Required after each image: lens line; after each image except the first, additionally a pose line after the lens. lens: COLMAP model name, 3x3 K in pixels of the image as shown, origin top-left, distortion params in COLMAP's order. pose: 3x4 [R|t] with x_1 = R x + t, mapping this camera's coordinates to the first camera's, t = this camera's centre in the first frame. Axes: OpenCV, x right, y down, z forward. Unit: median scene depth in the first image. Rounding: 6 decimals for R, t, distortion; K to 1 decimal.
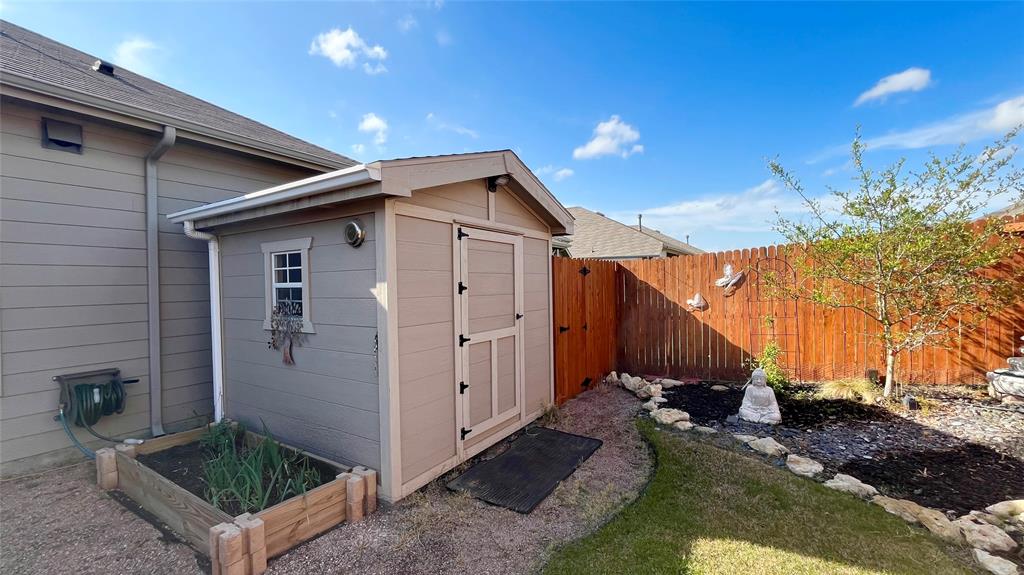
lens RADIAL K [[416.5, 0, 510.4], [0, 416.5, 287.7], [0, 0, 1]] dist [-0.000557, -0.000358]
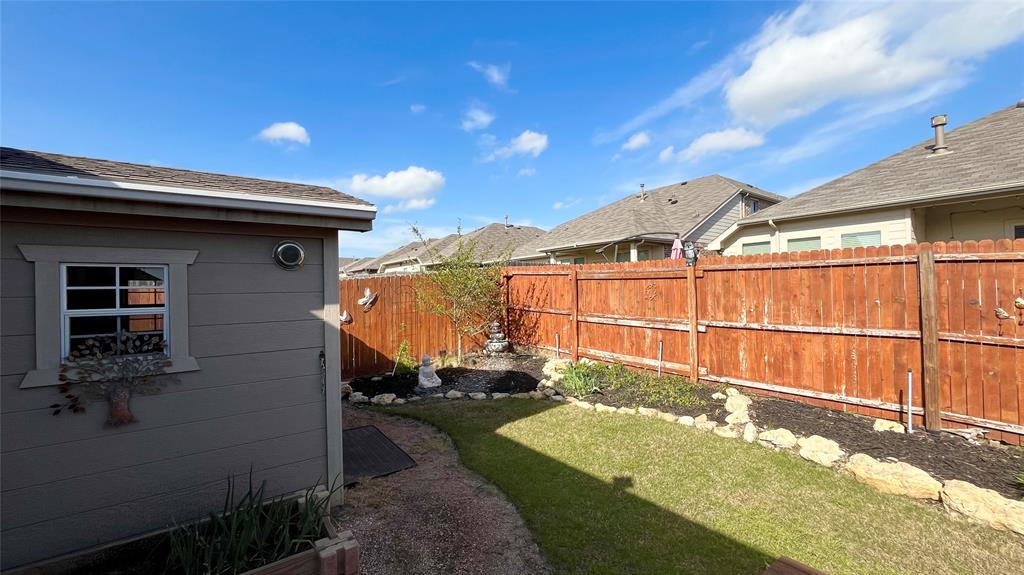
lens RADIAL K [[416.5, 0, 510.4], [0, 416.5, 287.7], [0, 0, 1]] dist [-0.000557, -0.000358]
pose [[0.357027, 0.019742, 0.933885, -0.944427], [0.022871, 0.999292, -0.029868, -0.010992], [-0.933814, 0.032023, 0.356323, 0.139592]]
